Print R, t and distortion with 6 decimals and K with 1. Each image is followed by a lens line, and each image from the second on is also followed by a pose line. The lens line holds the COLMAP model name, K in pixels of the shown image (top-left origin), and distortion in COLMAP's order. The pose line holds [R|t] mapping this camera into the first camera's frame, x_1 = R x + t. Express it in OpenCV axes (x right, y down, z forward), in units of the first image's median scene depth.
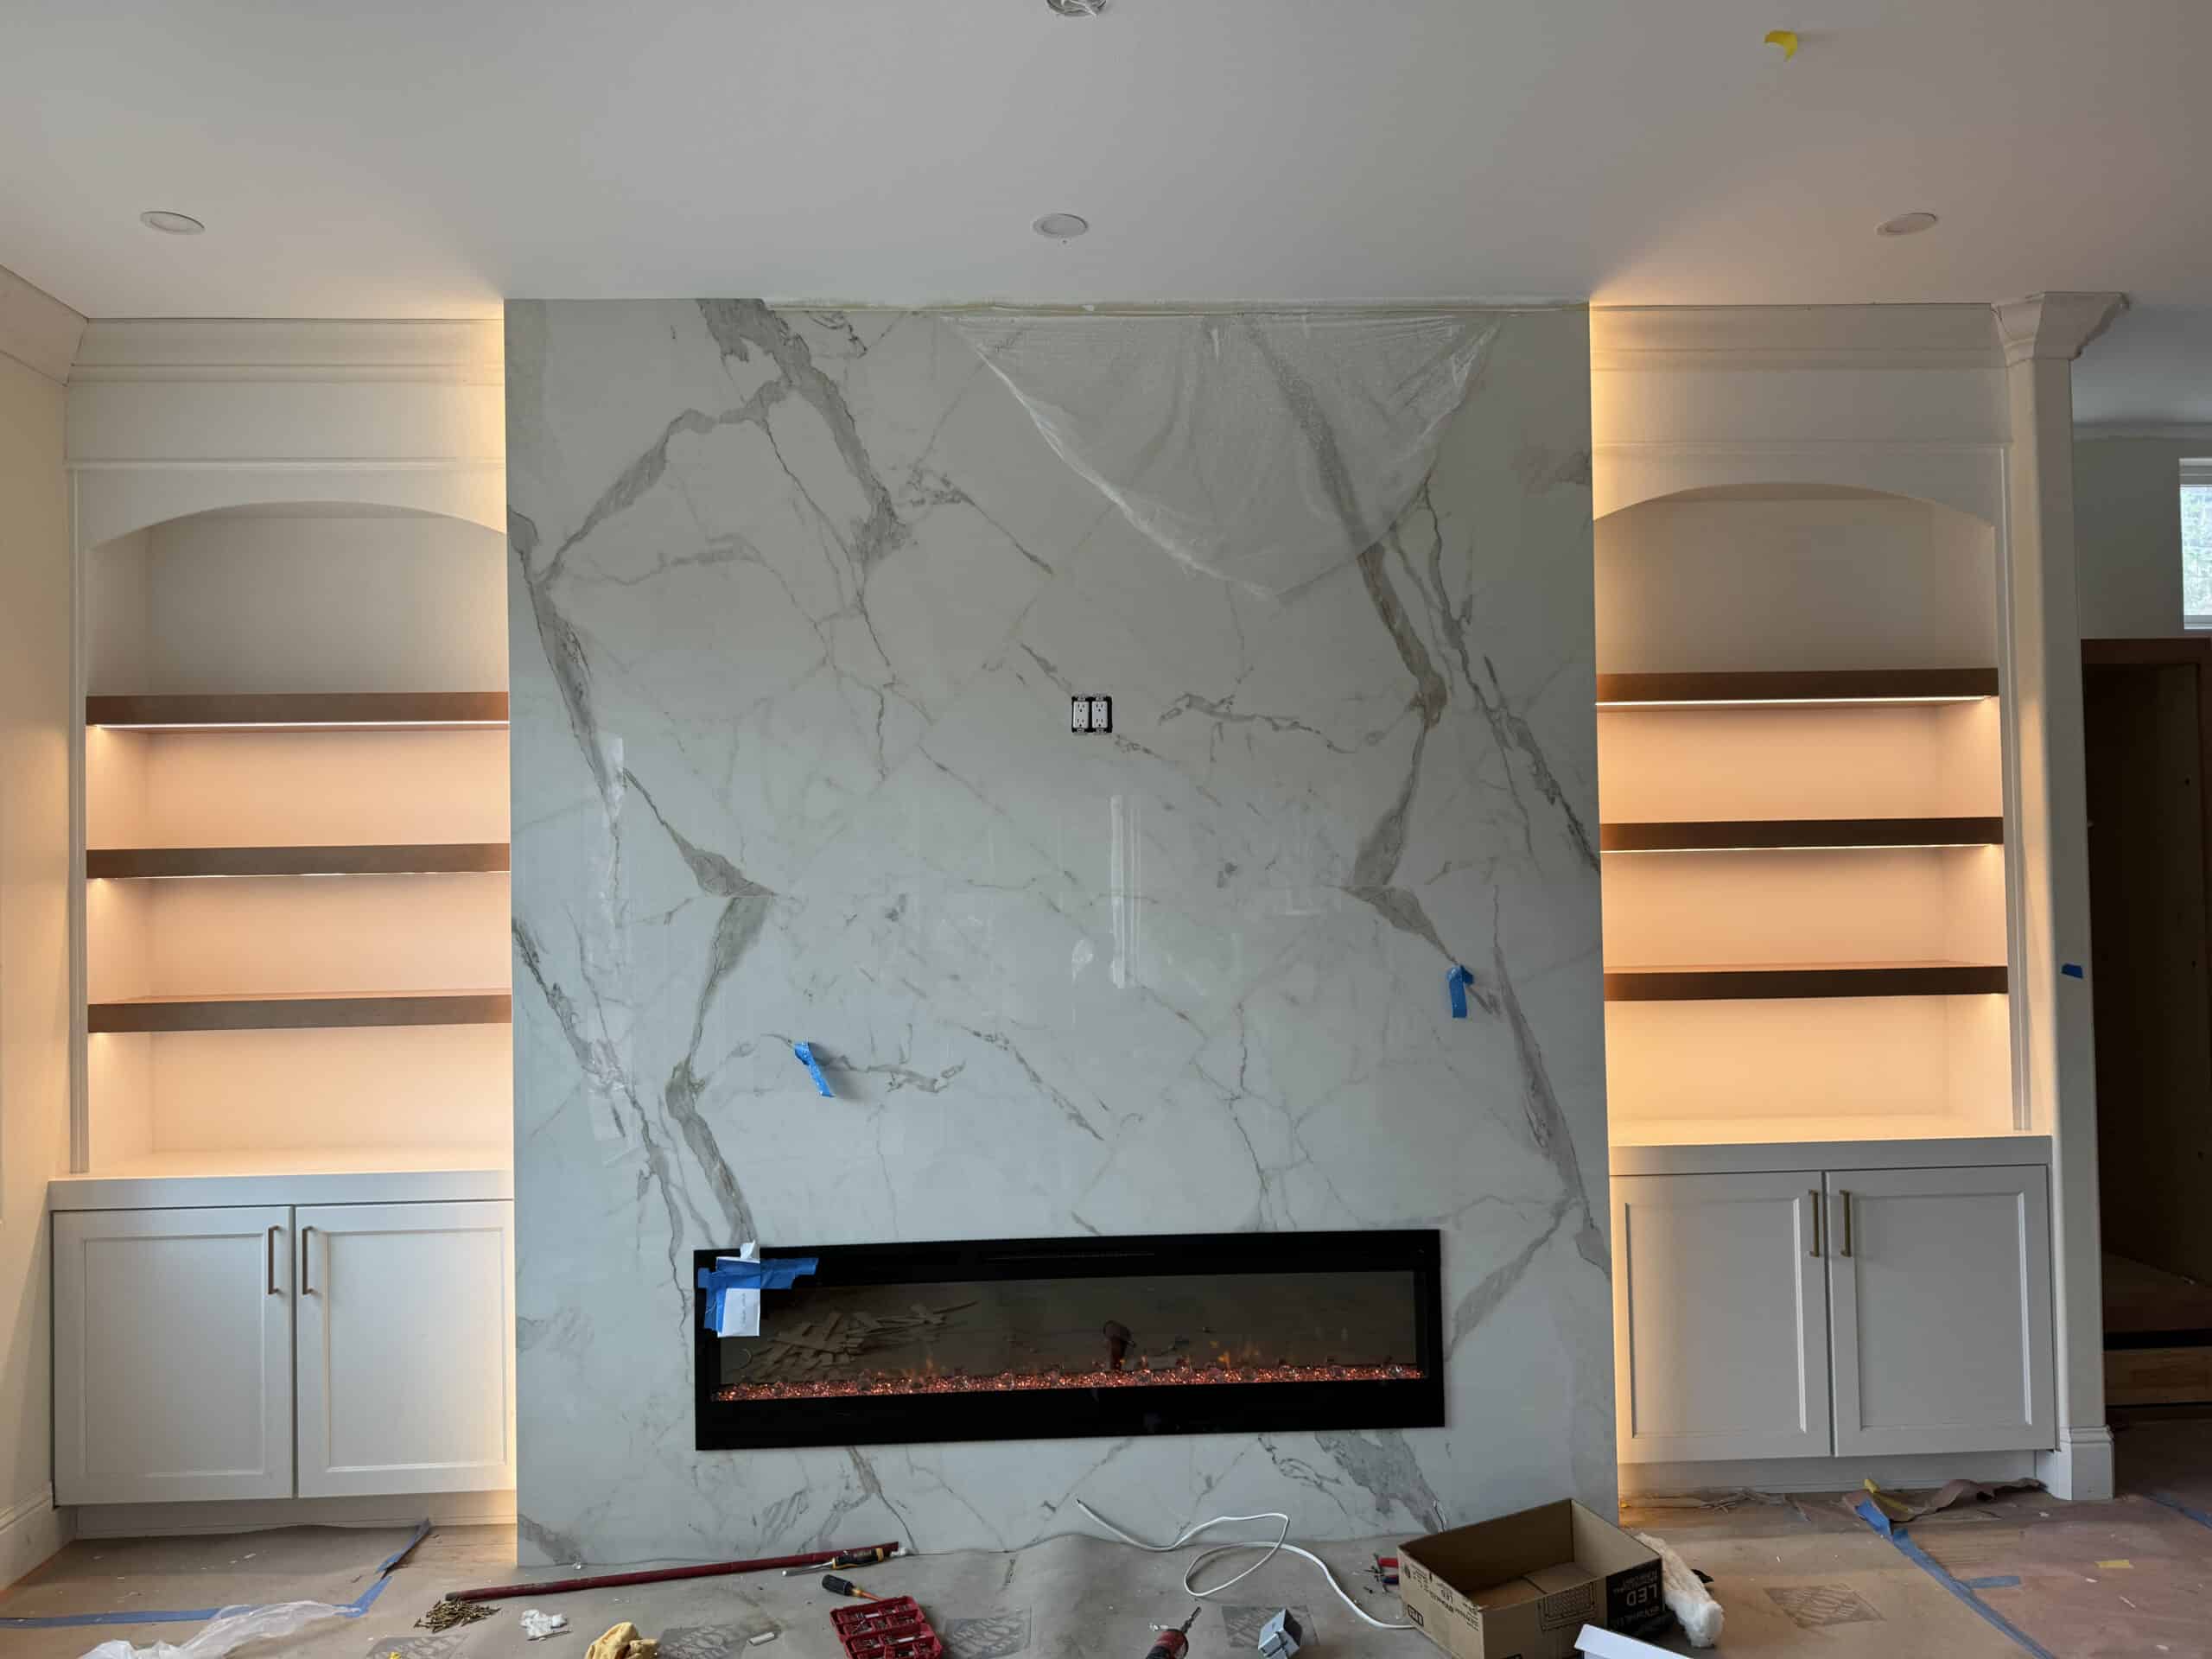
lens RADIAL K [[1554.8, 0, 1152.5], [0, 1554.8, 820.6], [0, 0, 1]] dist [0.136044, -0.207811]
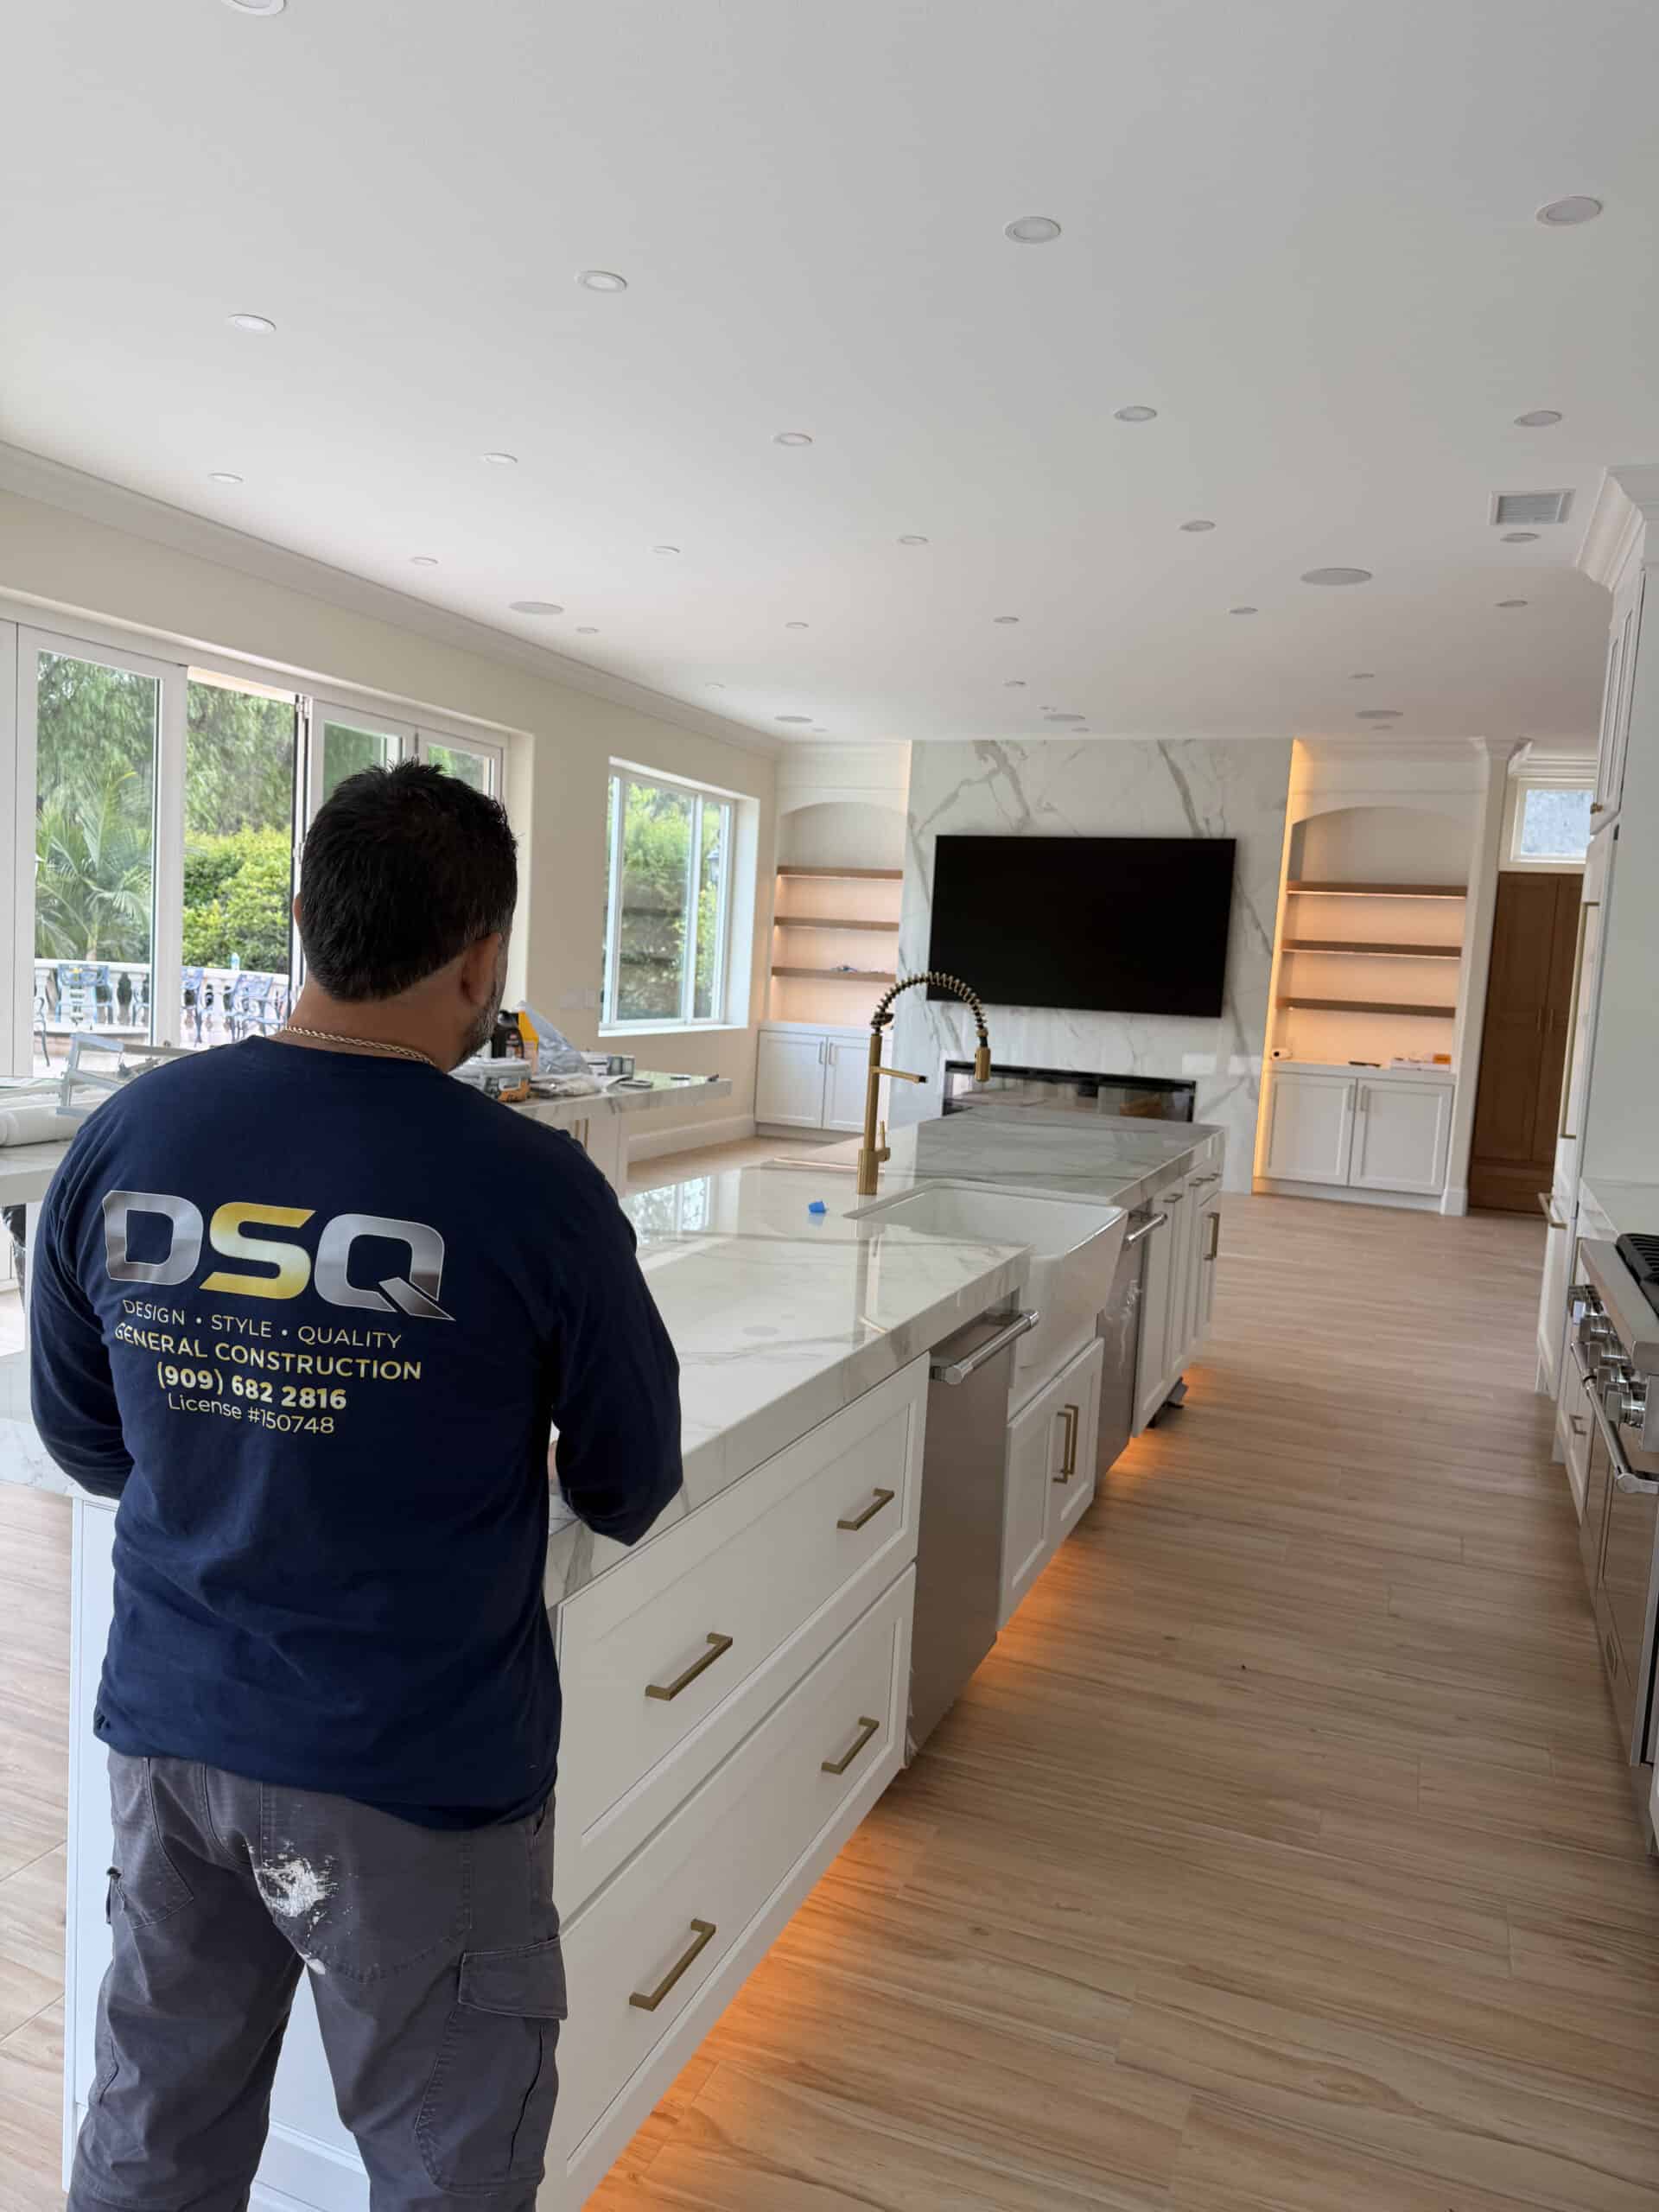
lens RADIAL K [[1511.1, 0, 821.8], [0, 1511.1, 1101.1], [0, 0, 1]] dist [0.080304, -0.103520]
pose [[0.899233, 0.108940, -0.423689, 0.728119], [-0.064595, 0.990946, 0.117698, 0.021268], [0.432675, -0.078469, 0.898128, -1.707655]]
